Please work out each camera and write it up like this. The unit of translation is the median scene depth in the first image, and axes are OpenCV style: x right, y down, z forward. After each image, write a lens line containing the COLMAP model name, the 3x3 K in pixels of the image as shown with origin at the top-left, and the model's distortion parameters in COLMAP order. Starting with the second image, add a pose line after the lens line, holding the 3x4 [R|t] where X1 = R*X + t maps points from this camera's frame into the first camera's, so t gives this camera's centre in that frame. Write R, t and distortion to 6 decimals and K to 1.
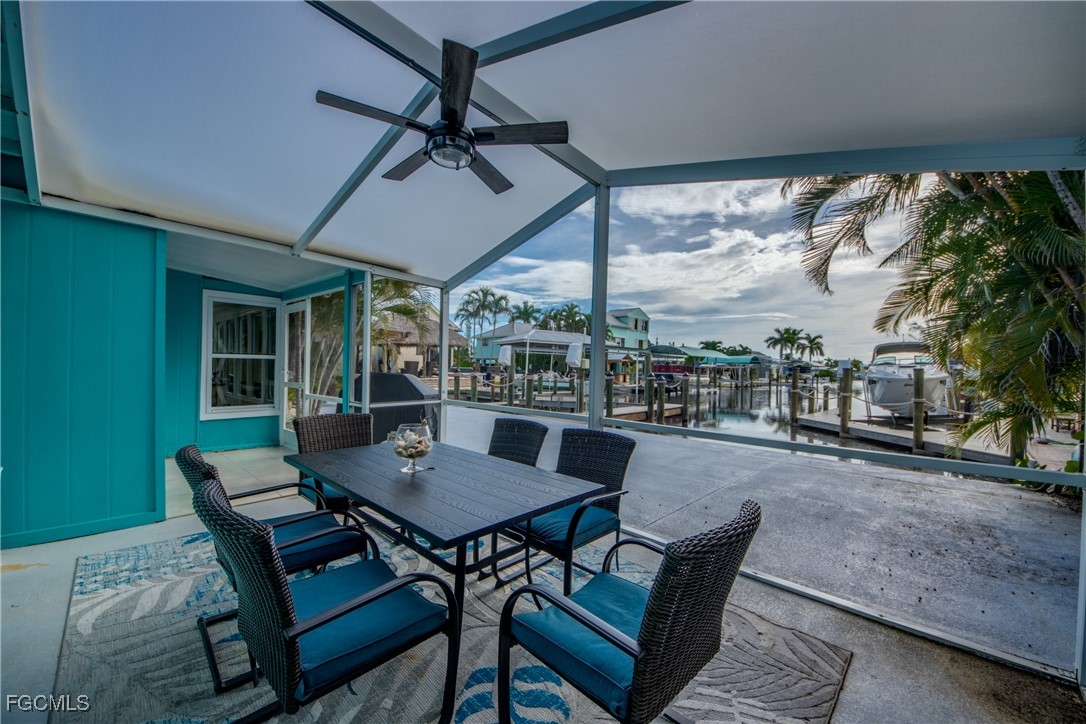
lens RADIAL K [[393.3, 0, 549.8], [0, 393.3, 369.8], [0, 0, 1]] dist [-0.000256, -0.011601]
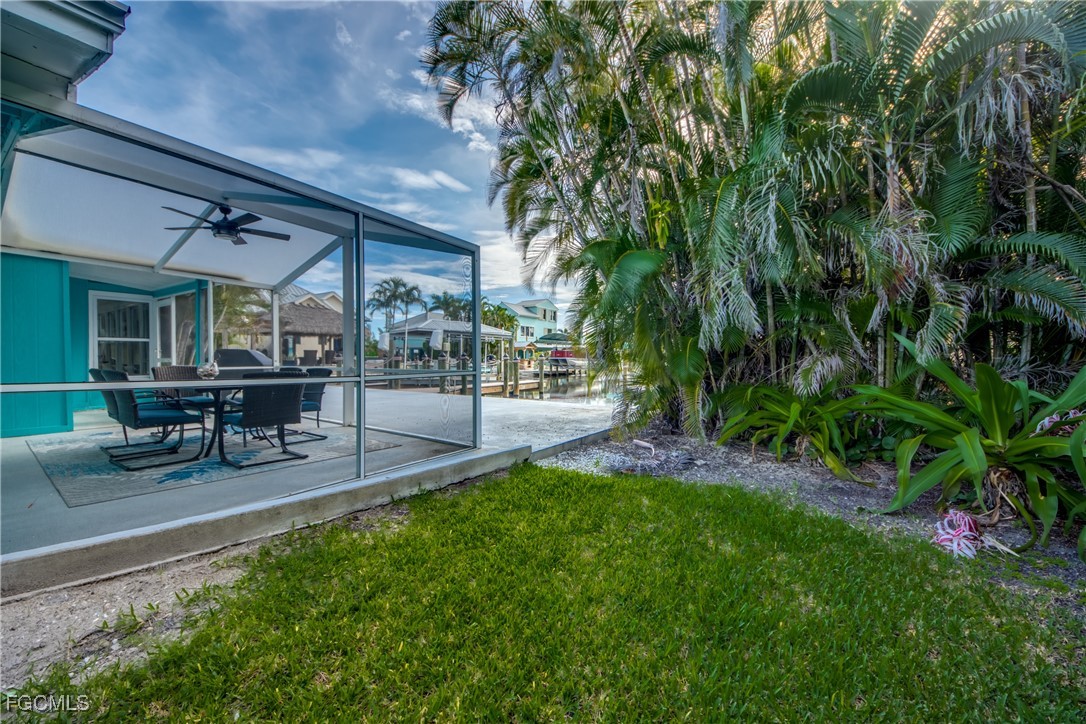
lens RADIAL K [[393.3, 0, 549.8], [0, 393.3, 369.8], [0, 0, 1]] dist [-0.000256, -0.011601]
pose [[0.986885, -0.022103, 0.159908, 0.101790], [0.018017, 0.999474, 0.026957, 0.013757], [-0.160419, -0.023723, 0.986764, -0.123948]]
